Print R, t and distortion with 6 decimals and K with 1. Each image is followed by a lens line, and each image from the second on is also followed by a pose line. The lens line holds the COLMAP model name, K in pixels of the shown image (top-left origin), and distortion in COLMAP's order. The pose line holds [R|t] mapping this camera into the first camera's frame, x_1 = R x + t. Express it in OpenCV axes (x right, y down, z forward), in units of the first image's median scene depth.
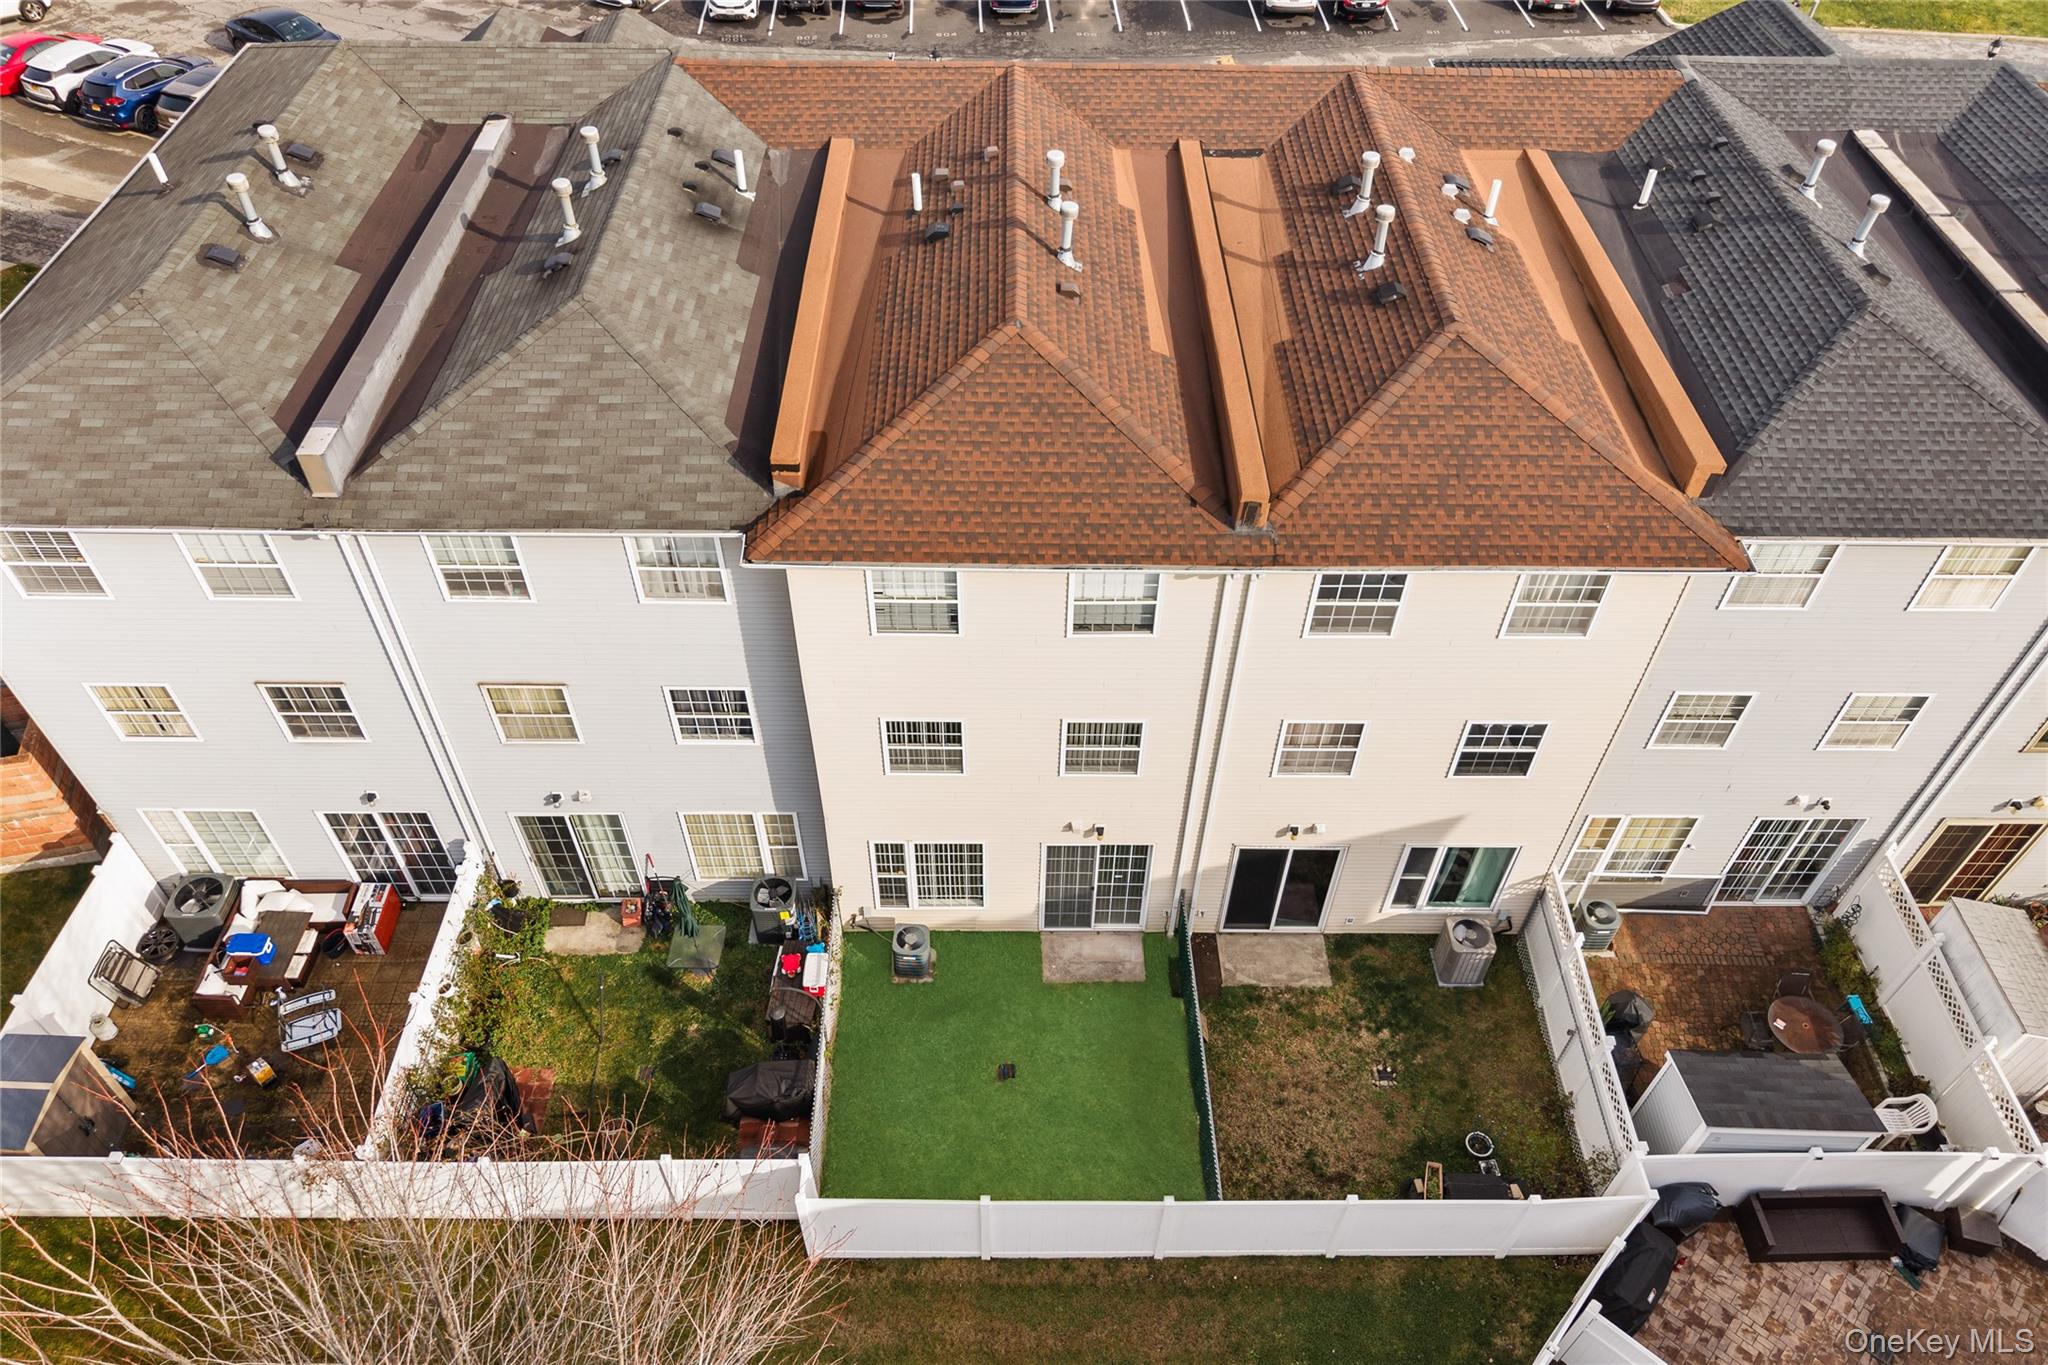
lens RADIAL K [[1374.1, 0, 1020.4], [0, 1374.1, 763.7], [0, 0, 1]] dist [0.022457, -0.029244]
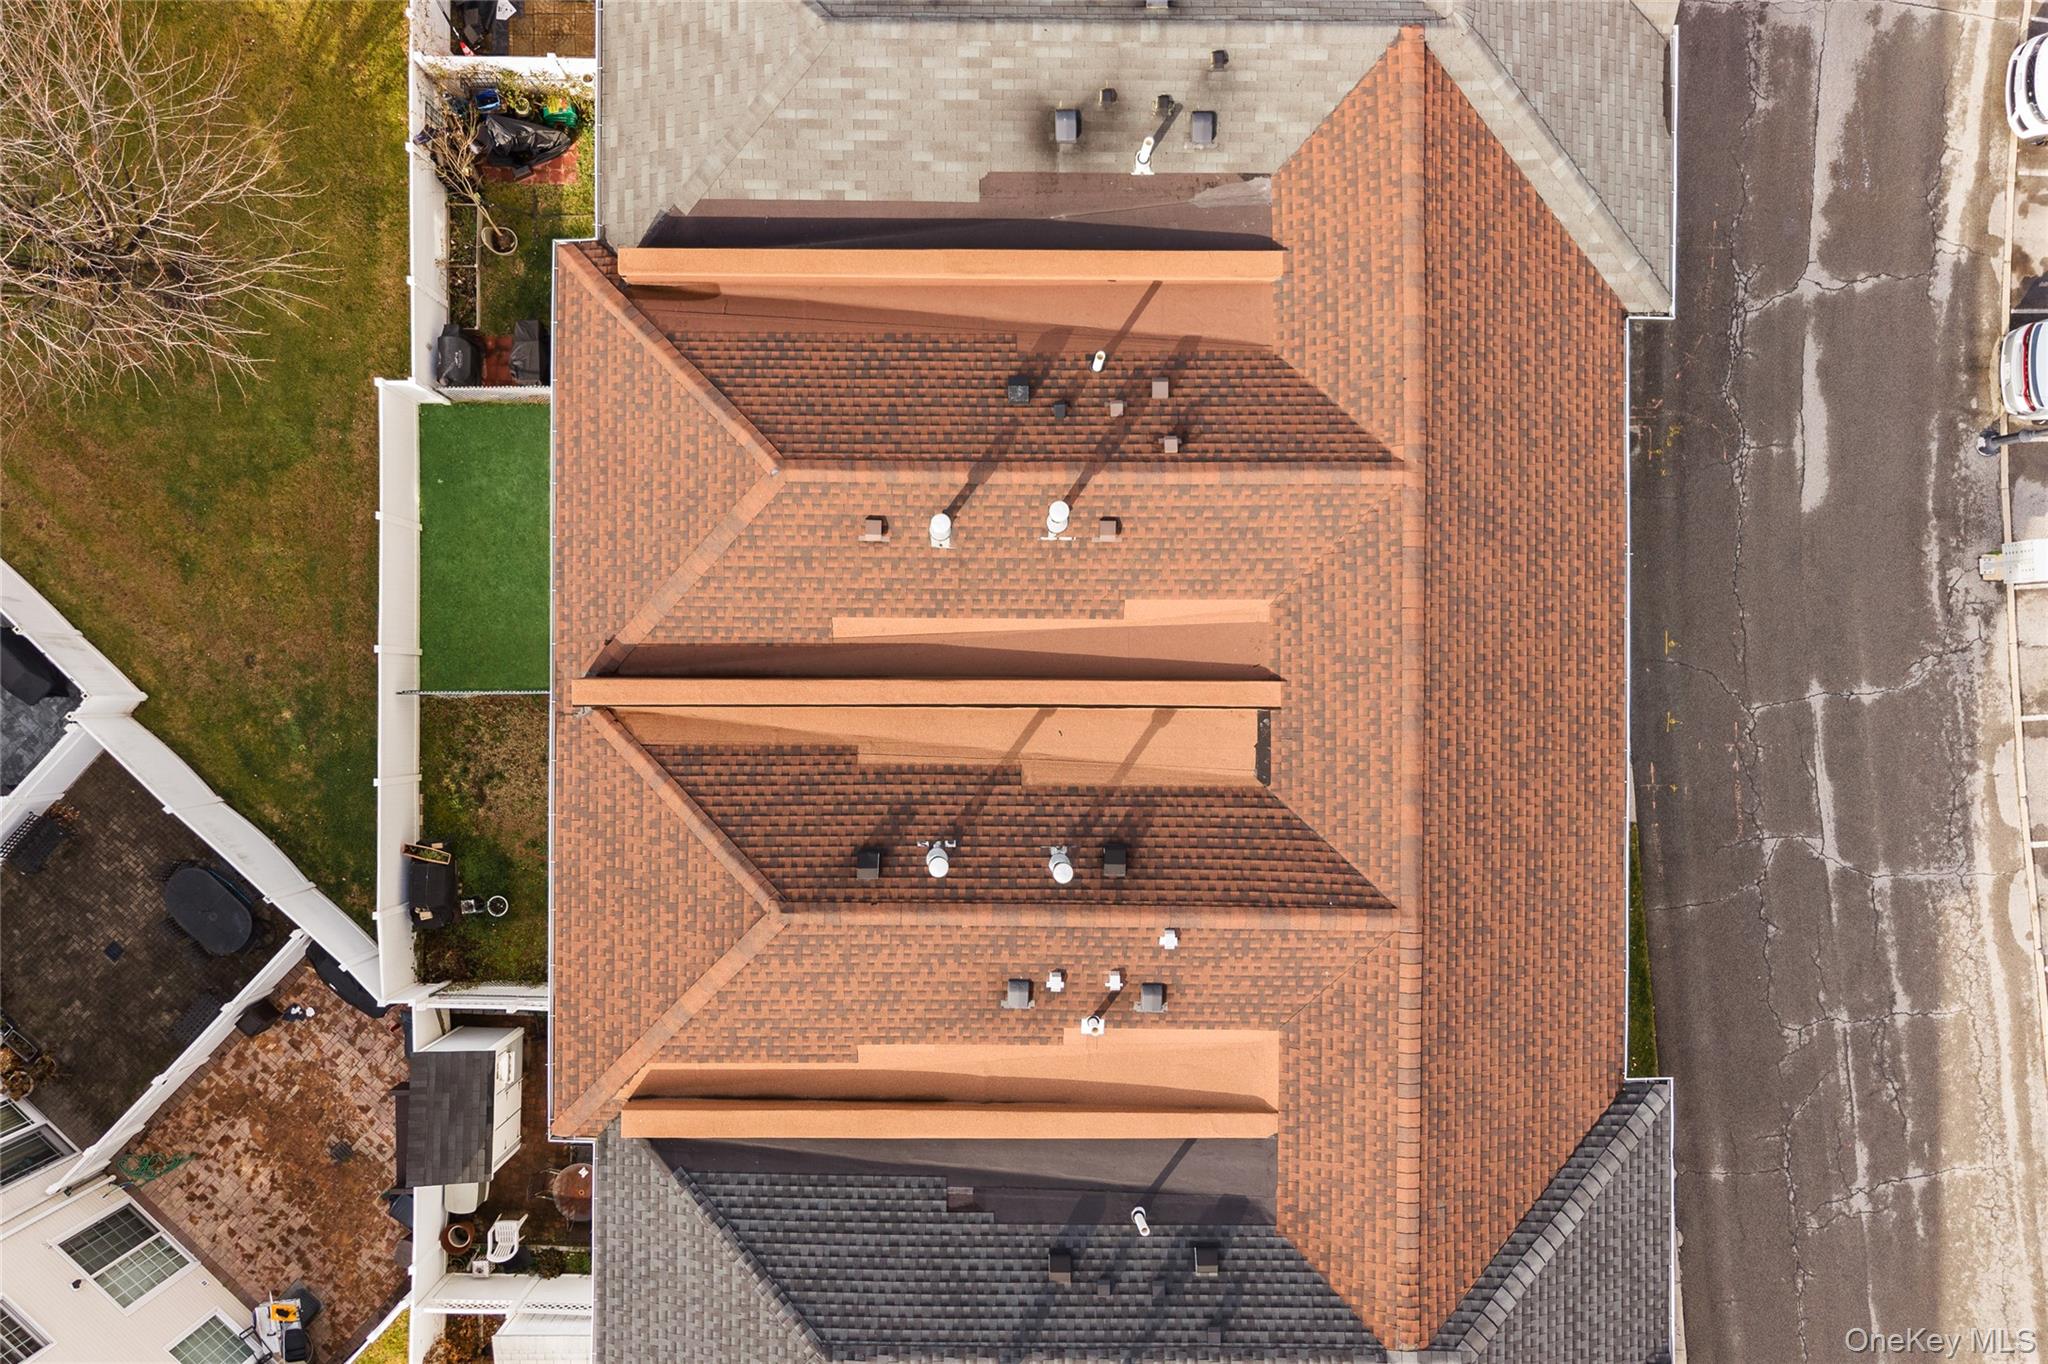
lens RADIAL K [[1424.0, 0, 1012.1], [0, 1424.0, 685.8], [0, 0, 1]] dist [0.099131, -0.165119]
pose [[-0.007311, 0.999779, -0.019717, 0.148940], [-0.751115, 0.007526, 0.660129, -0.977111], [0.660131, 0.019636, 0.750894, 0.293281]]
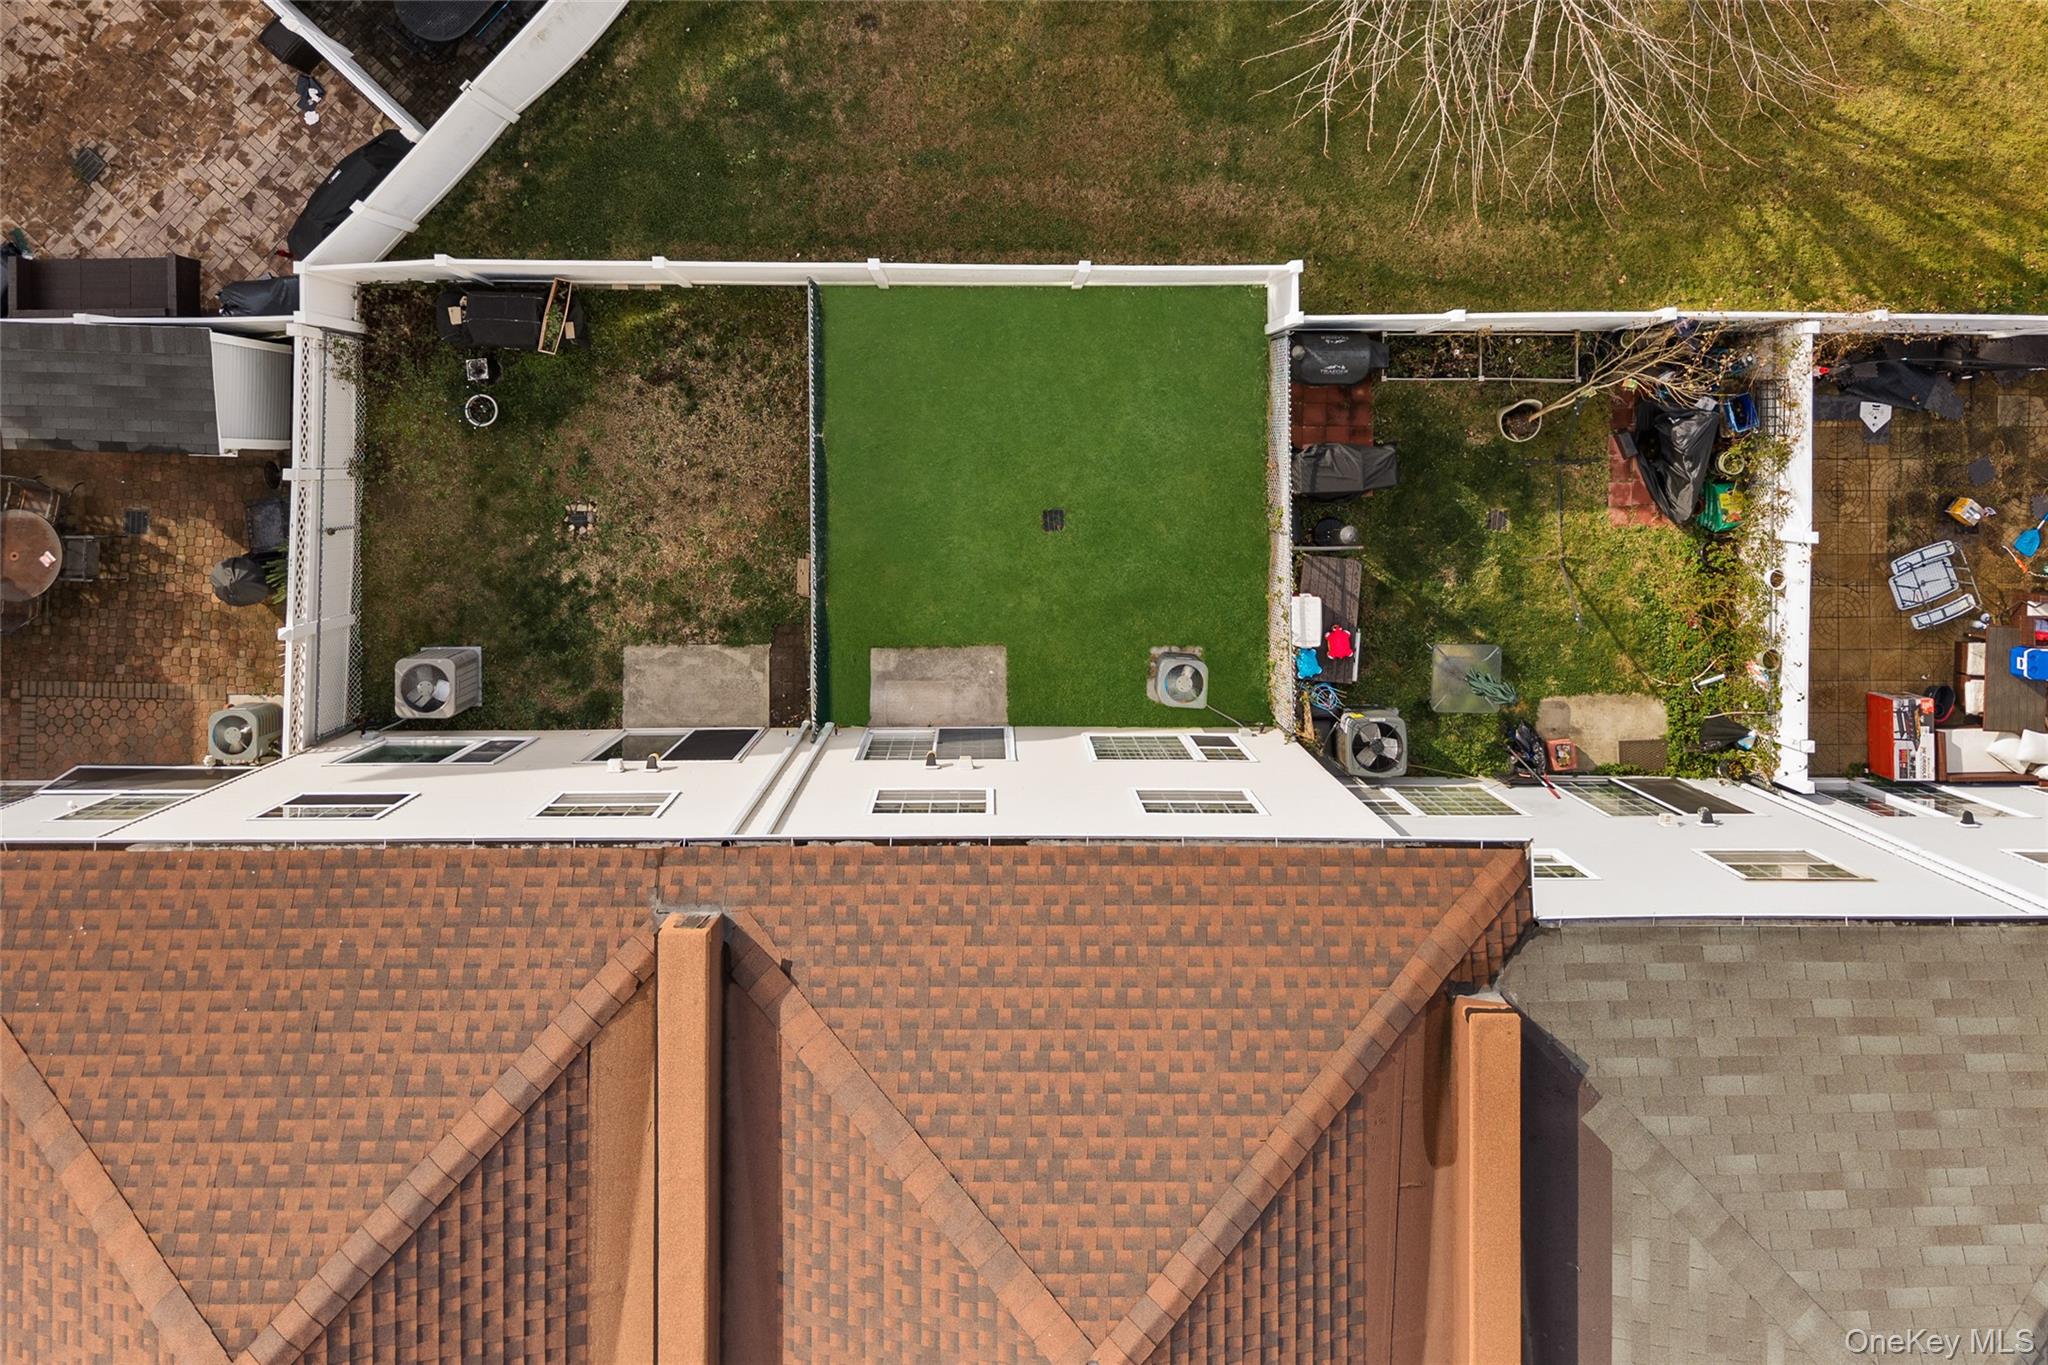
lens RADIAL K [[1658.8, 0, 1024.0], [0, 1658.8, 465.2], [0, 0, 1]] dist [0.051355, -0.080646]
pose [[-0.999403, -0.007830, -0.033647, 0.041645], [-0.016734, -0.742354, 0.669799, -0.419227], [-0.030222, 0.669962, 0.741780, 0.269810]]
